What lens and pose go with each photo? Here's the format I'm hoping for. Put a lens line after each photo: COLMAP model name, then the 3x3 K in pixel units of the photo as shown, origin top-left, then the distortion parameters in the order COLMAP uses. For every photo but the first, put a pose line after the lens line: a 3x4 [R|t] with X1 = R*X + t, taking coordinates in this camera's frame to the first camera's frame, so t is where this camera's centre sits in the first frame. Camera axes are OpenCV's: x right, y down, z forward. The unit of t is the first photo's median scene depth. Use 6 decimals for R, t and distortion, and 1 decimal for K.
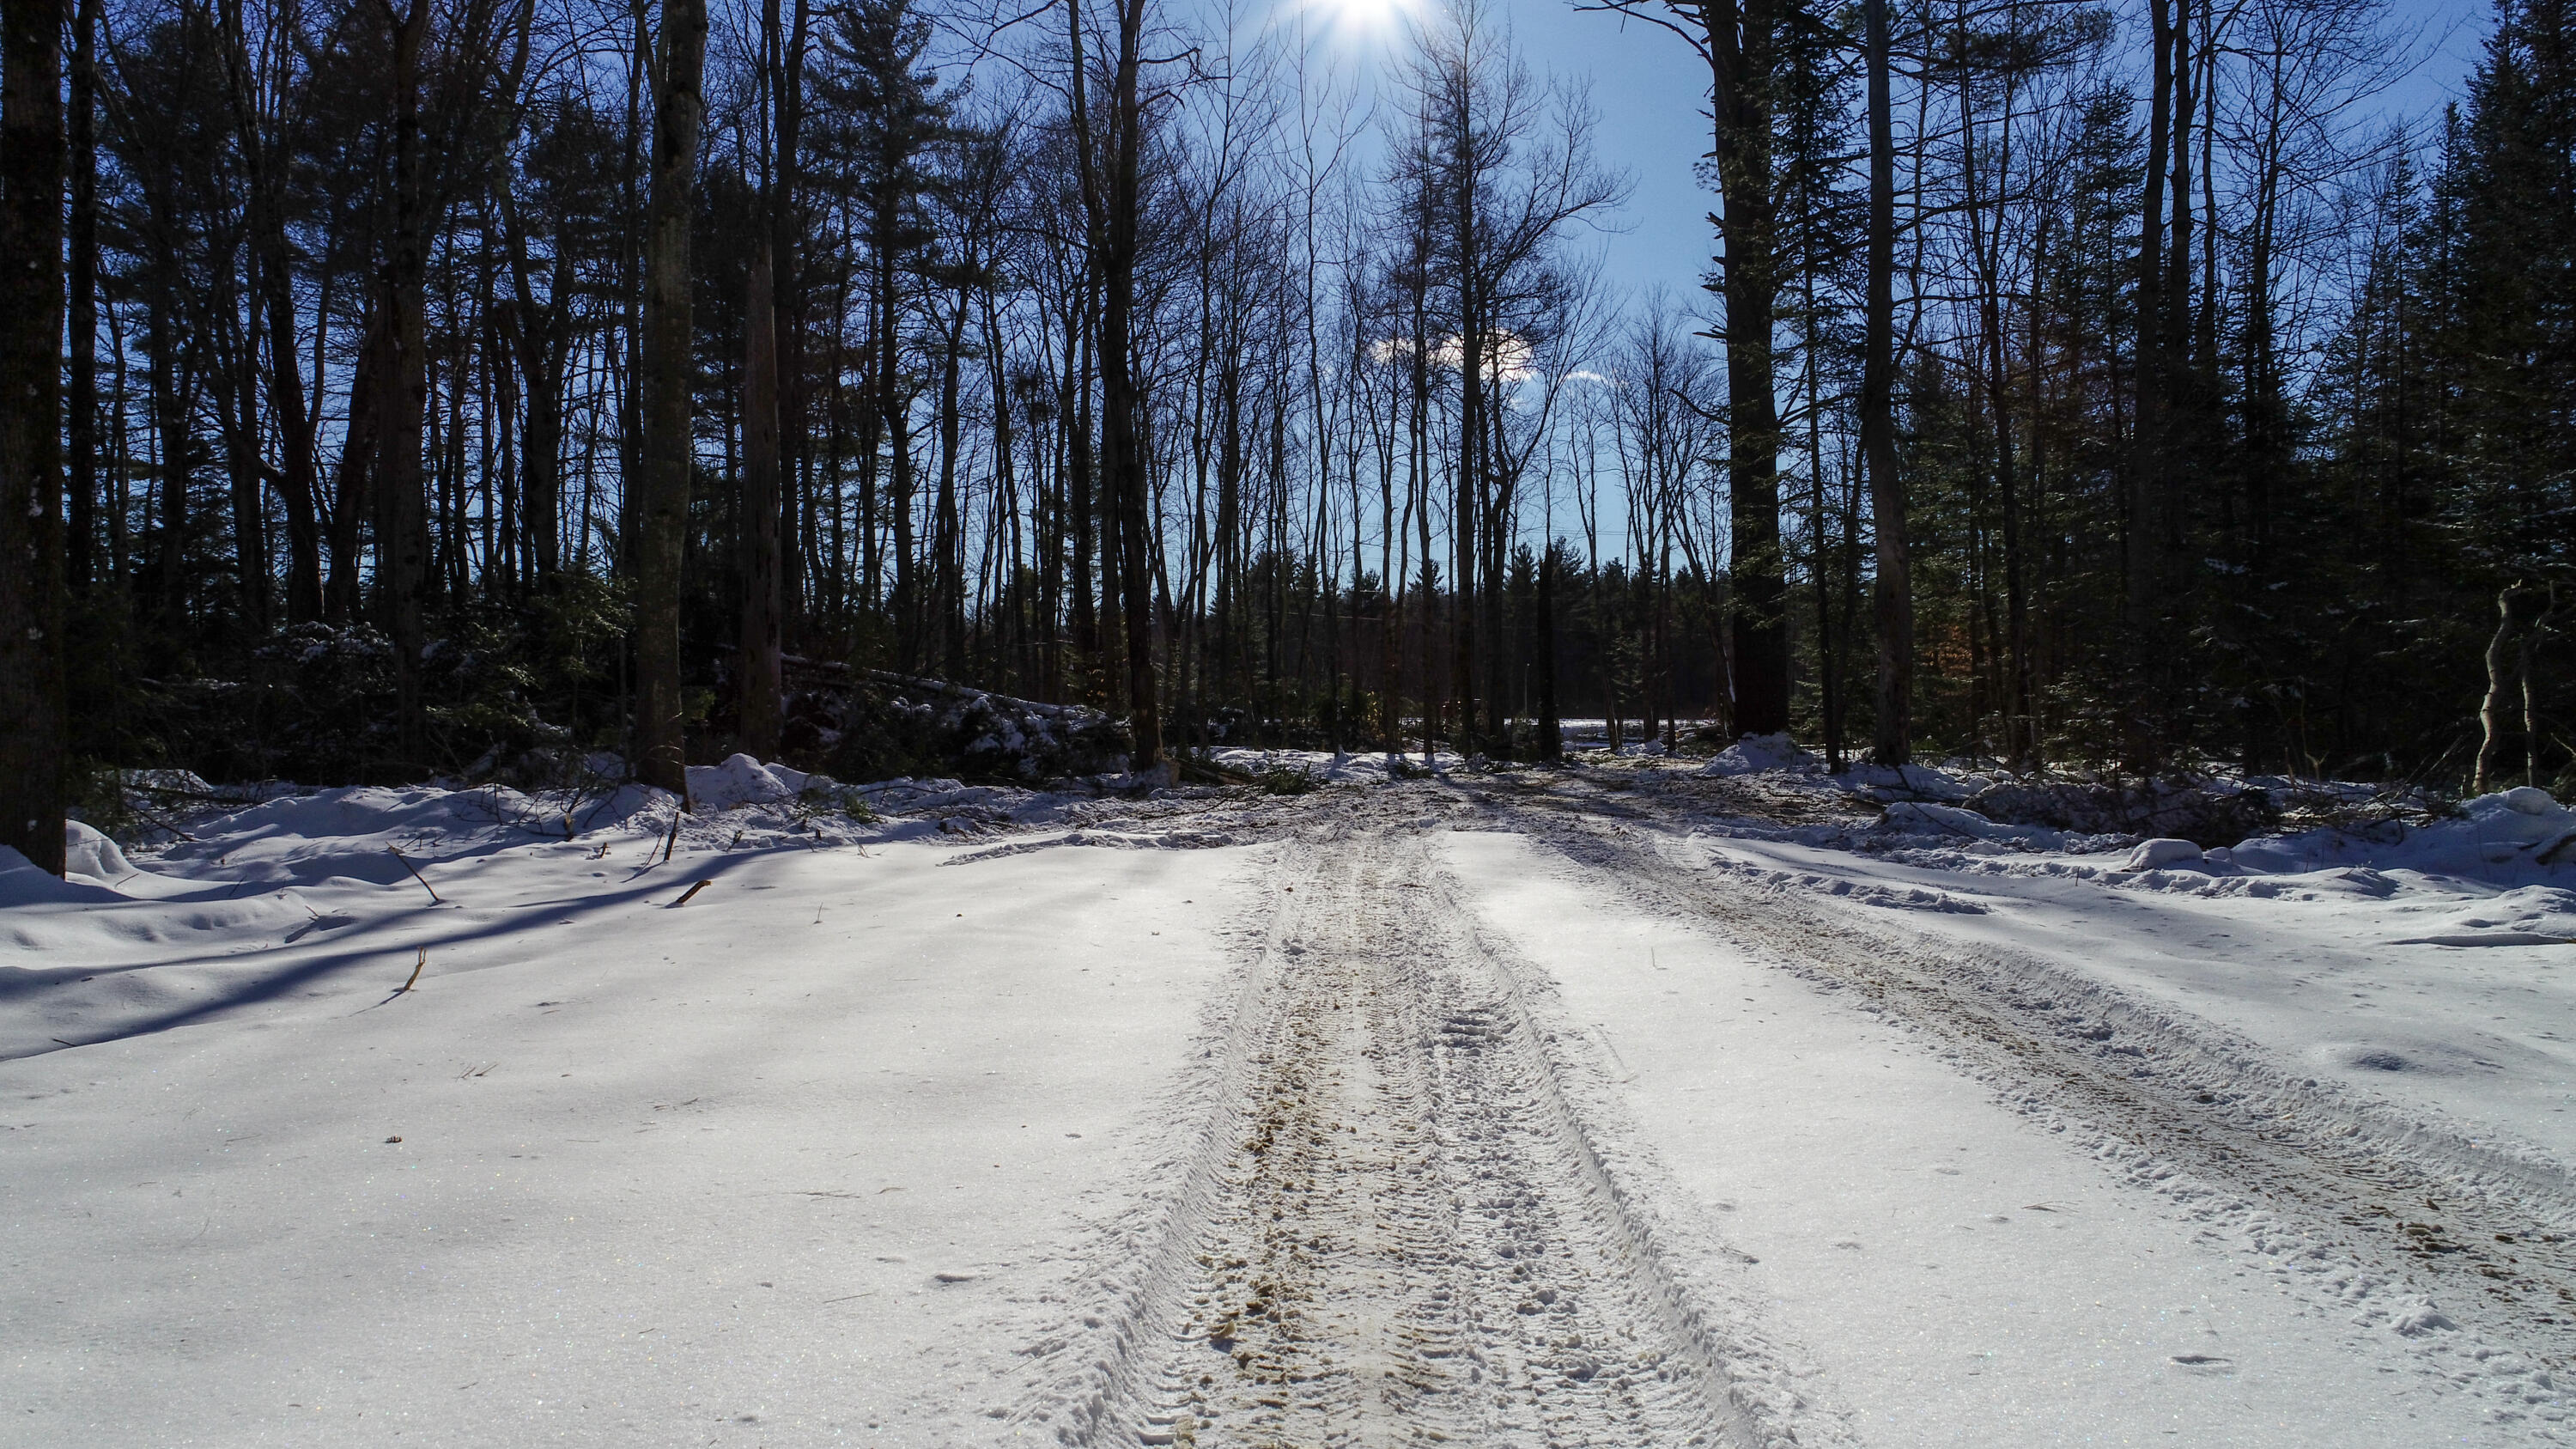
lens RADIAL K [[1719.7, 0, 1283.7], [0, 1719.7, 732.1], [0, 0, 1]] dist [-0.000831, -0.002606]
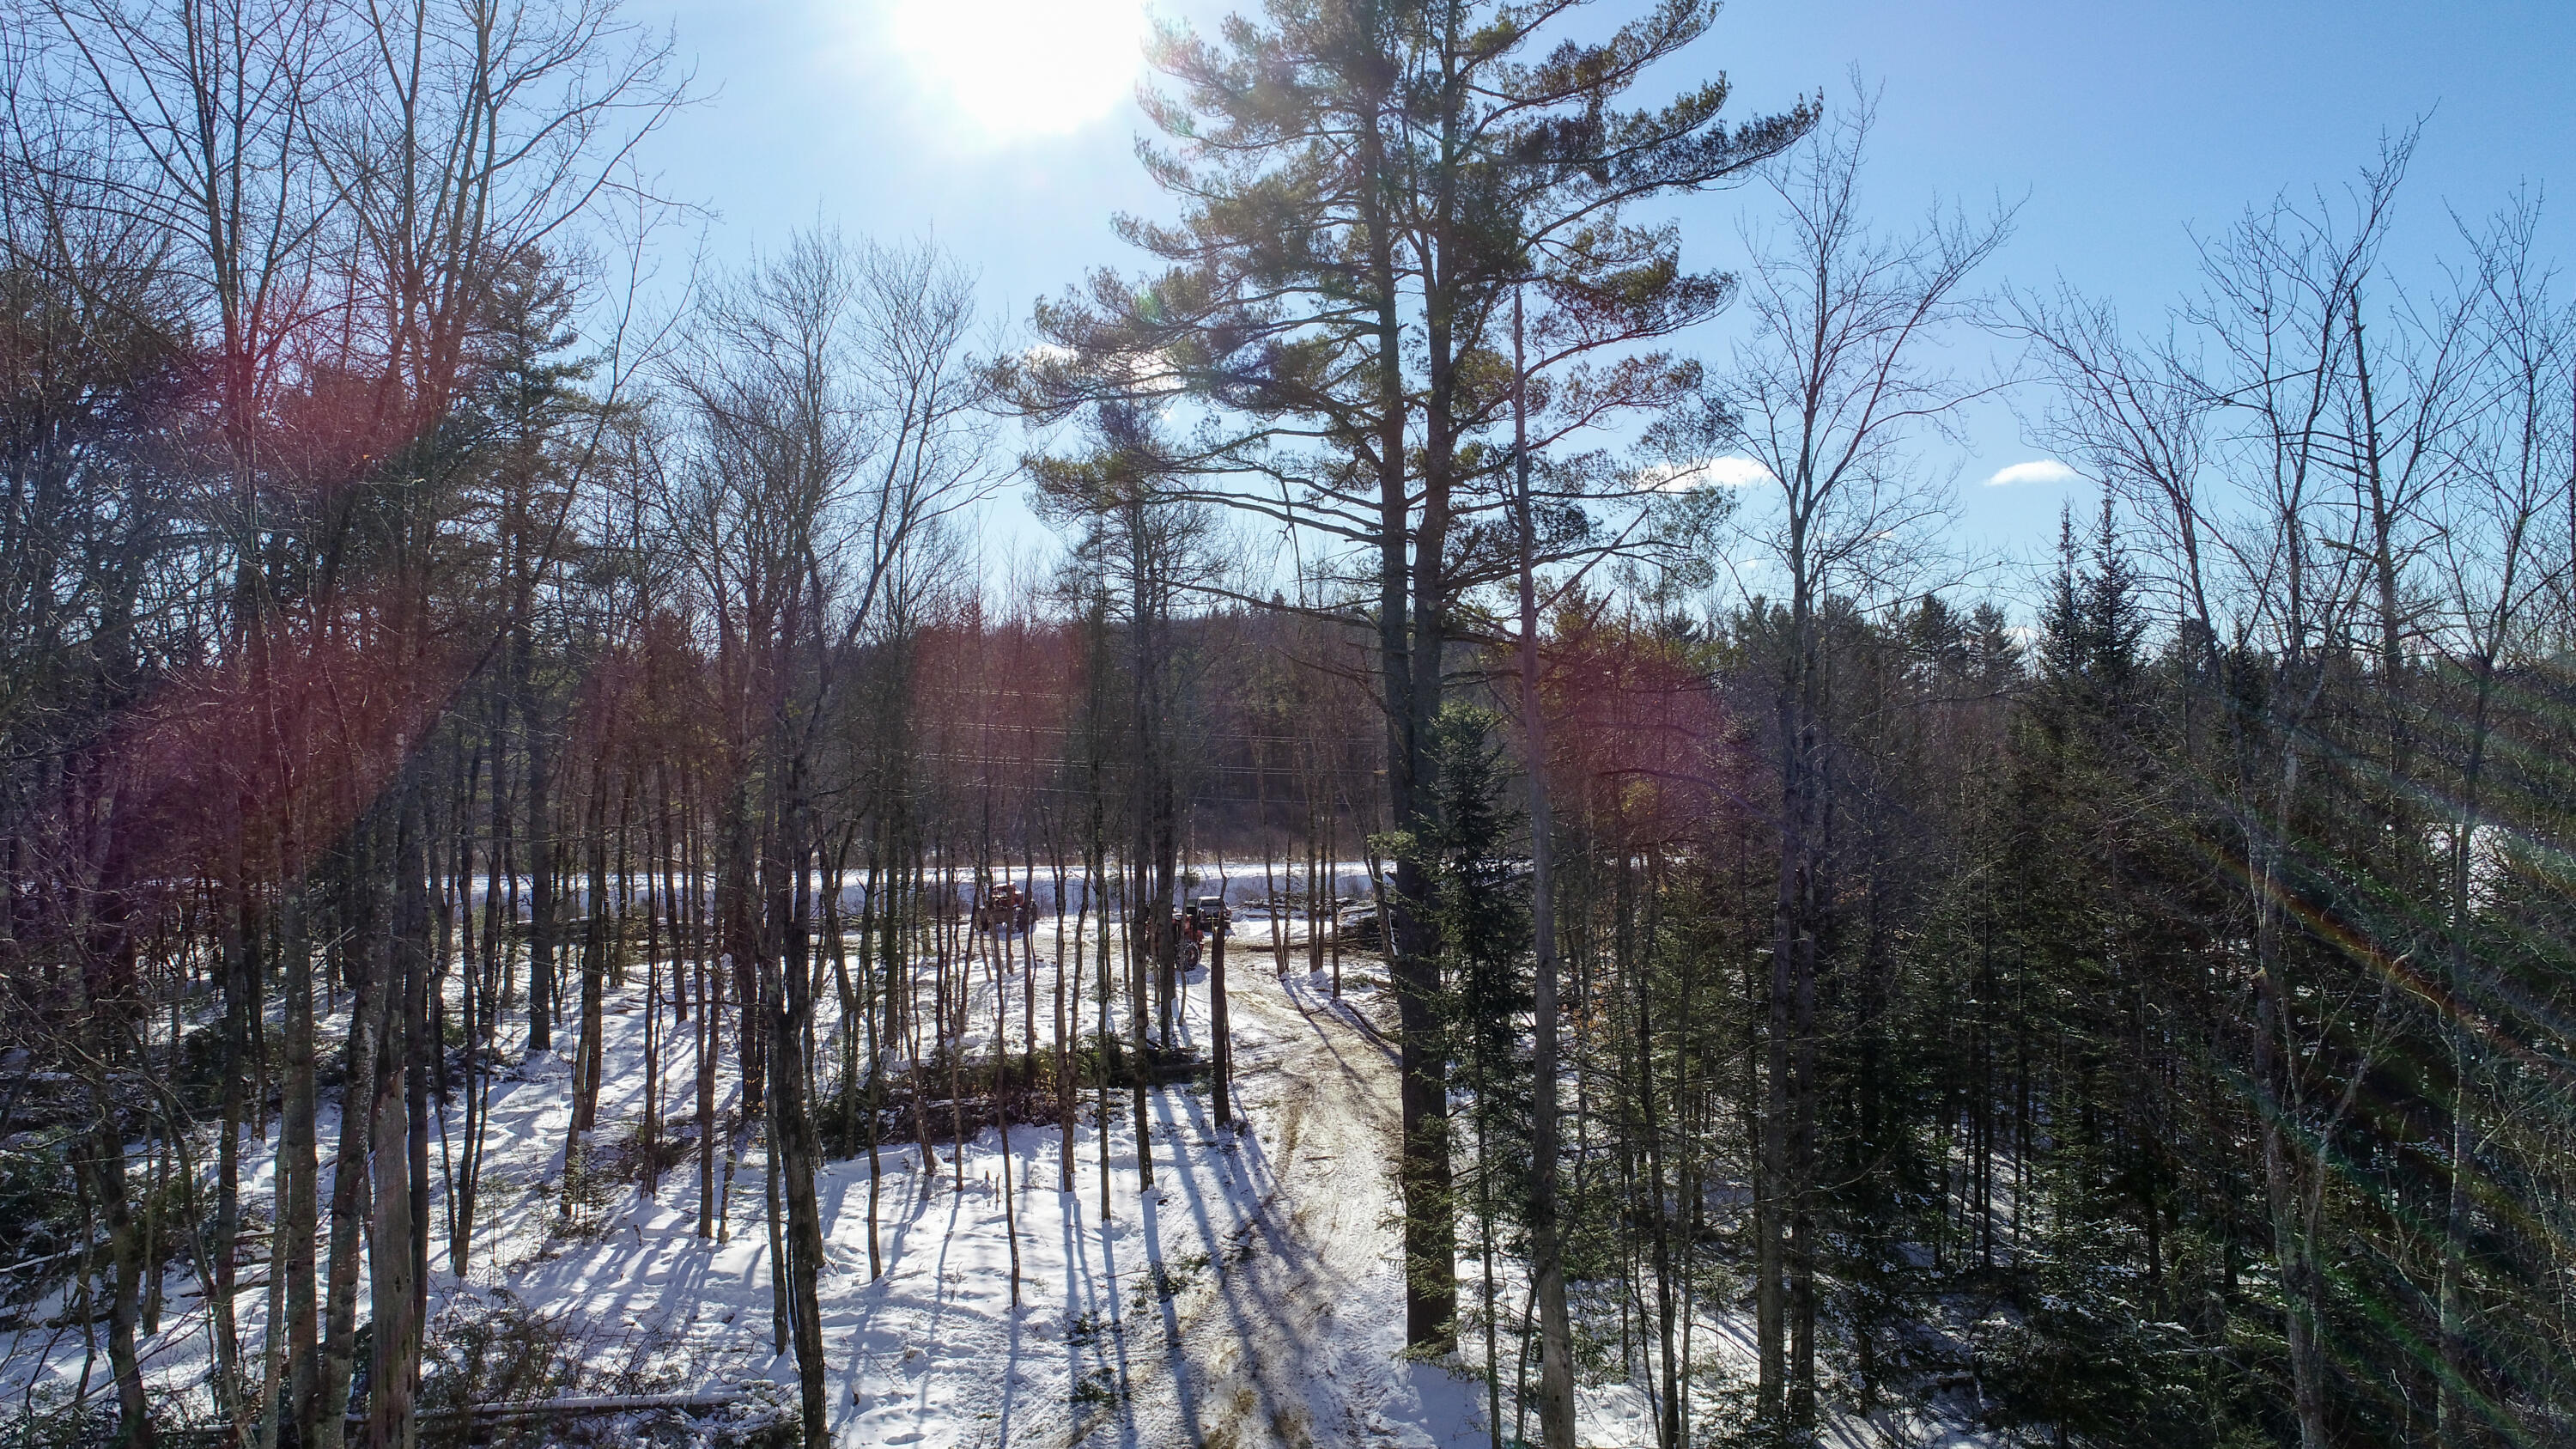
lens RADIAL K [[1719.7, 0, 1283.7], [0, 1719.7, 732.1], [0, 0, 1]] dist [-0.000831, -0.002606]
pose [[0.980935, -0.000472, 0.194334, -0.005091], [0.001772, 0.999977, -0.006515, -0.174822], [-0.194326, 0.006736, 0.980914, -0.000111]]
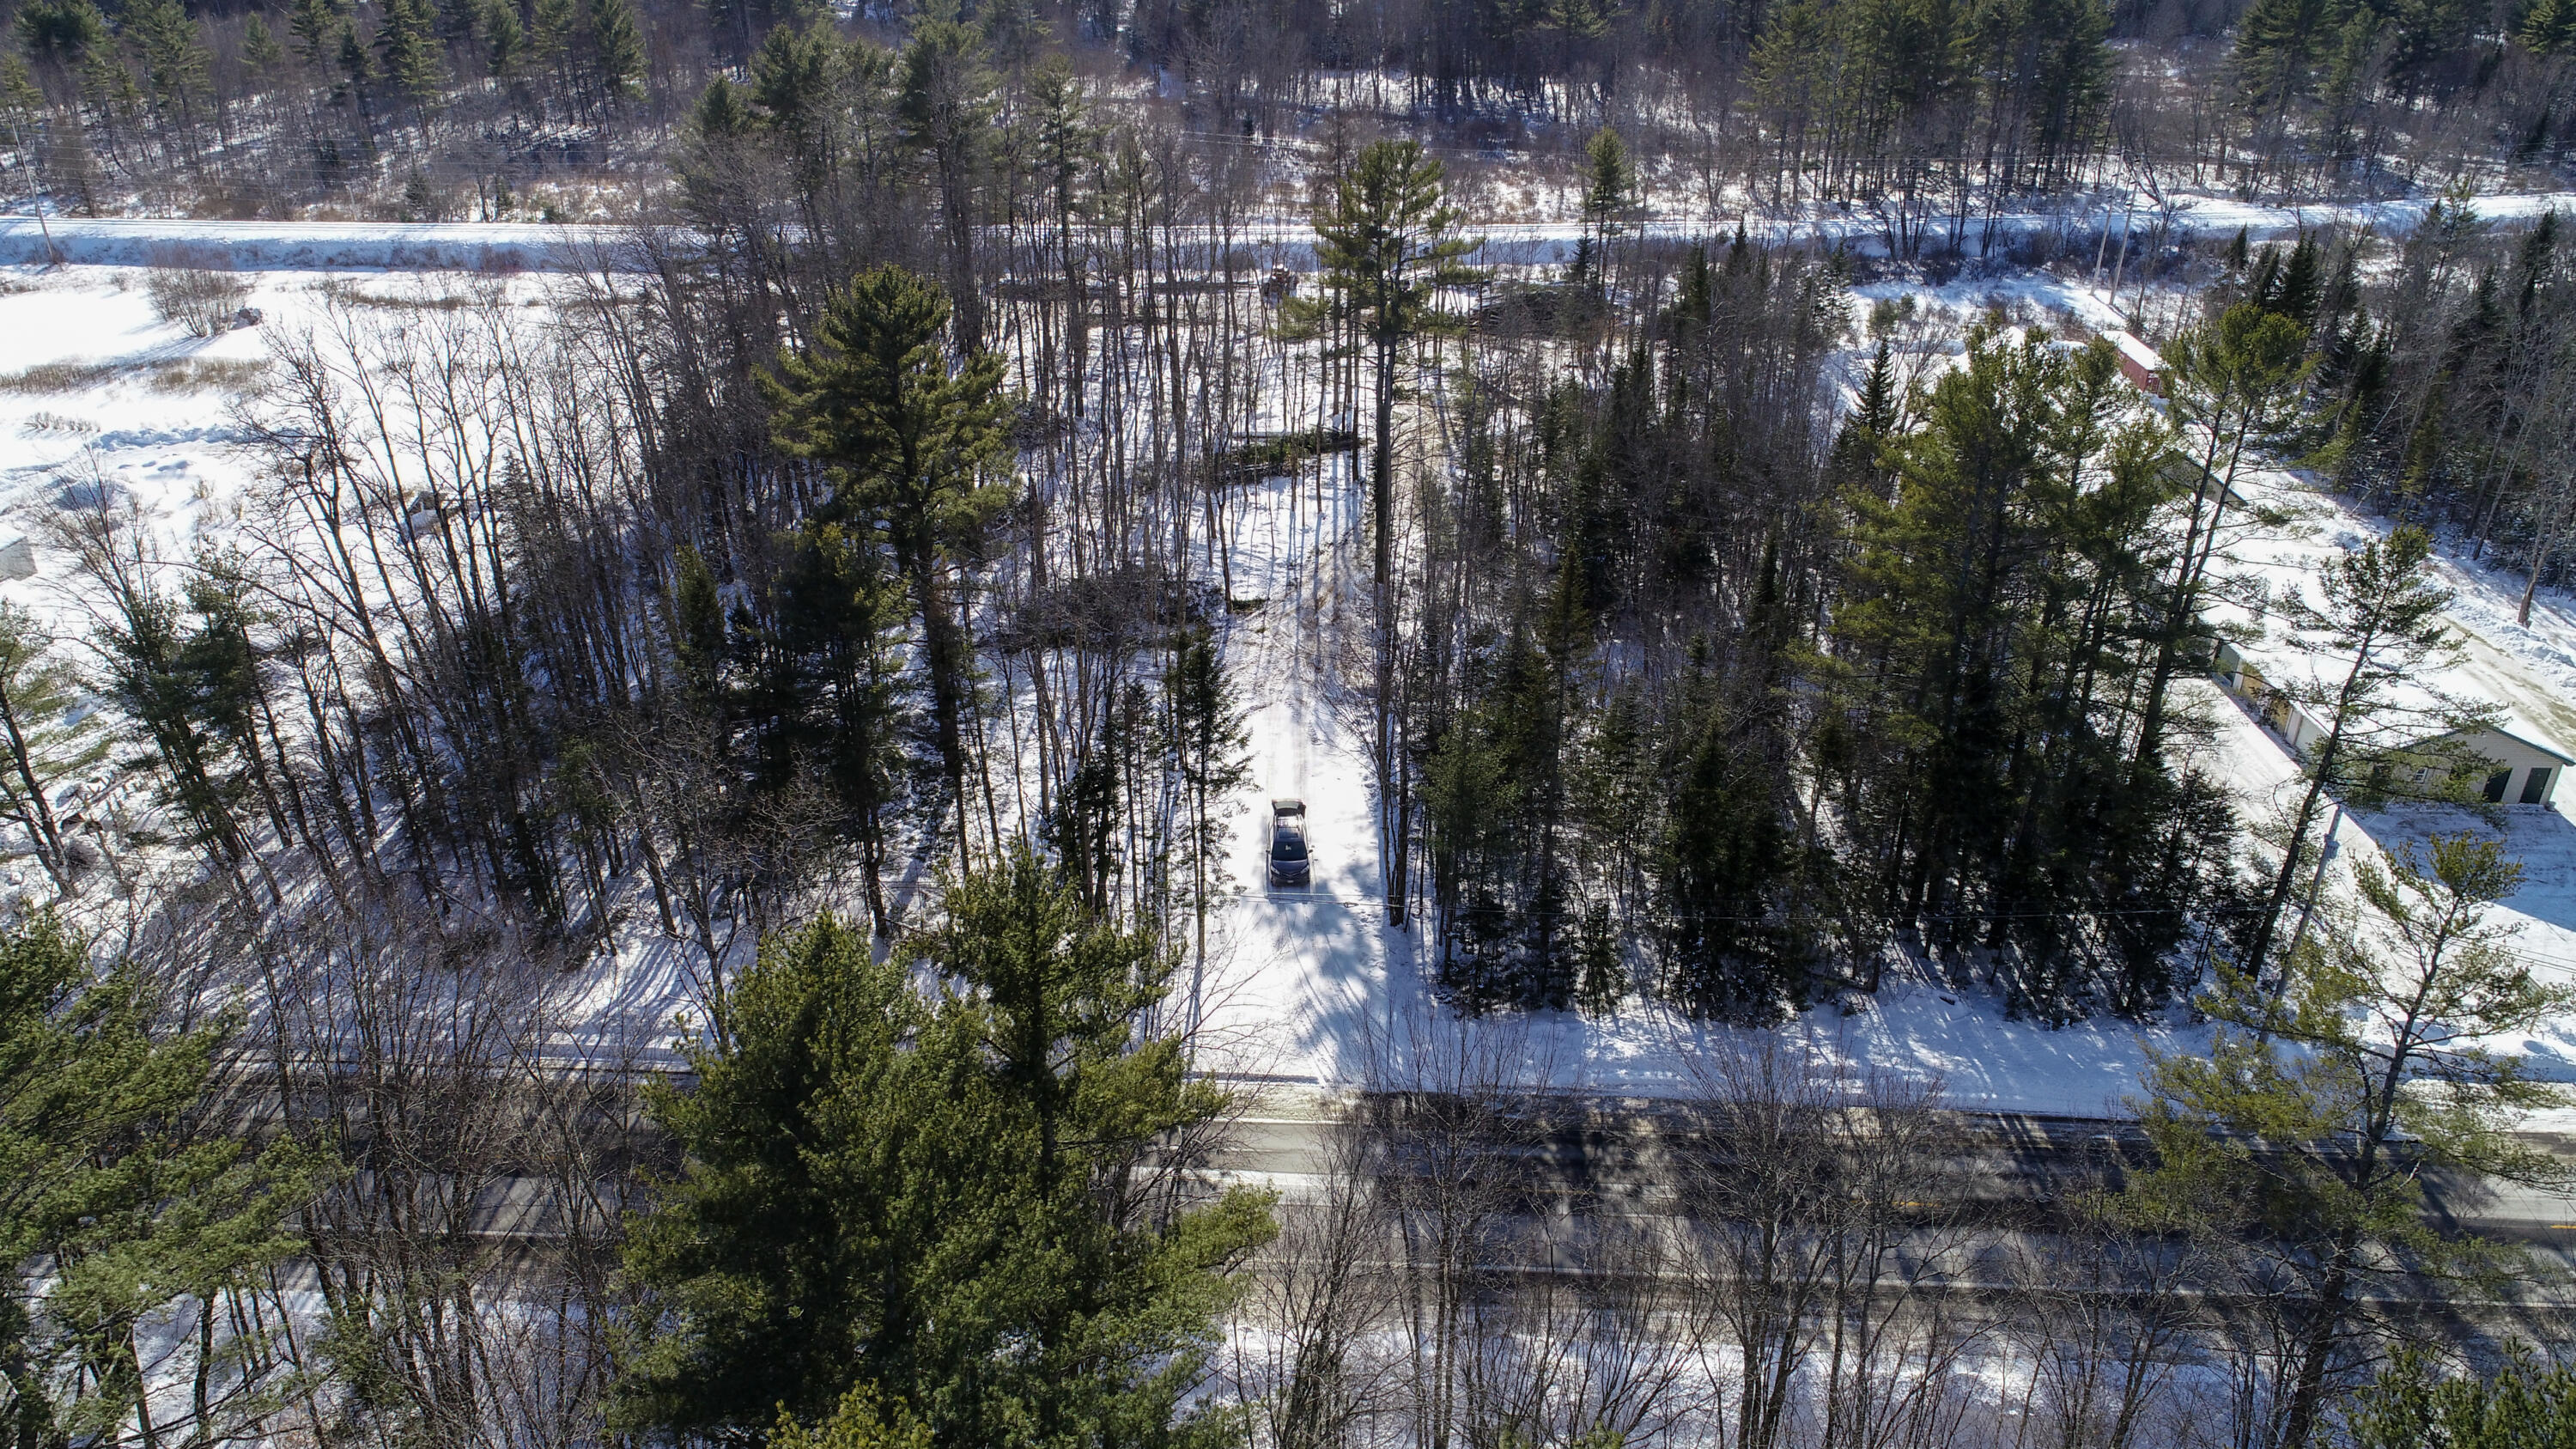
lens RADIAL K [[1780.6, 0, 1280.5], [0, 1780.6, 728.7], [0, 0, 1]] dist [-0.001109, -0.002640]
pose [[0.999545, -0.003675, 0.029922, -0.034993], [-0.010616, 0.886061, 0.463446, -0.760745], [-0.028216, -0.463553, 0.885620, -1.325309]]
